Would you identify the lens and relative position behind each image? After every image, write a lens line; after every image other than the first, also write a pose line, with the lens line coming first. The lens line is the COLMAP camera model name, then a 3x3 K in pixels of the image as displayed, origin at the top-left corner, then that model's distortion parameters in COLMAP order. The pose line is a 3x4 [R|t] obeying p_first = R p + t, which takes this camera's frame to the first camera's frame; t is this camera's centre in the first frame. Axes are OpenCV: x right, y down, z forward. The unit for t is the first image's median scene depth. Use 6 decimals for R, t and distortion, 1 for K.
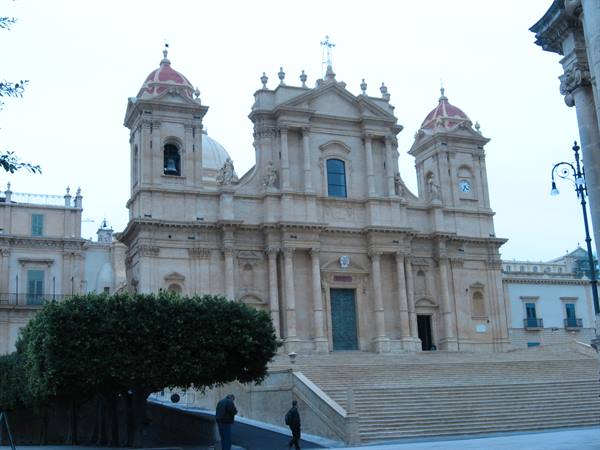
lens RADIAL K [[866.5, 0, 300.0], [0, 866.5, 225.0], [0, 0, 1]] dist [-0.085687, 0.010091]
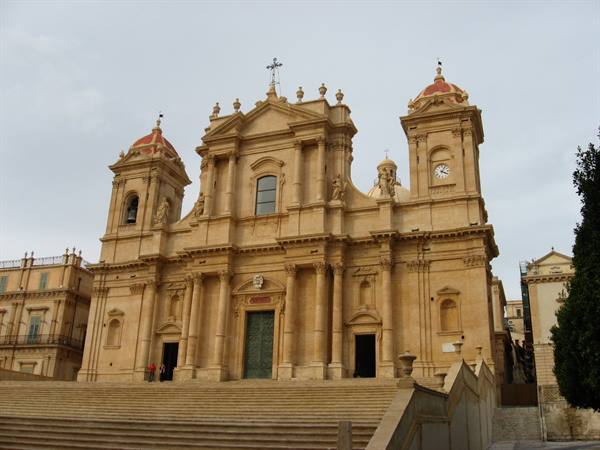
lens RADIAL K [[630.2, 0, 300.0], [0, 630.2, 225.0], [0, 0, 1]] dist [-0.122544, 0.026440]
pose [[0.709048, -0.185060, -0.680444, 0.536571], [0.106676, 0.981994, -0.155911, 0.090633], [0.697045, 0.037961, 0.716022, 0.540090]]
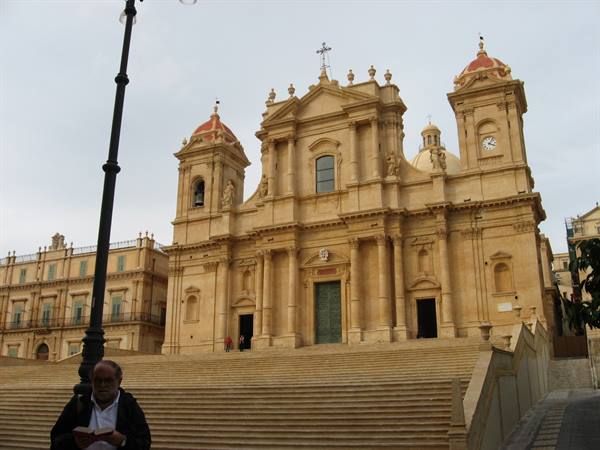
lens RADIAL K [[630.2, 0, 300.0], [0, 630.2, 225.0], [0, 0, 1]] dist [-0.122544, 0.026440]
pose [[0.653715, -0.181258, -0.734712, 0.562199], [0.154792, 0.982390, -0.104635, 0.078857], [0.740740, -0.045326, 0.670261, 0.484115]]
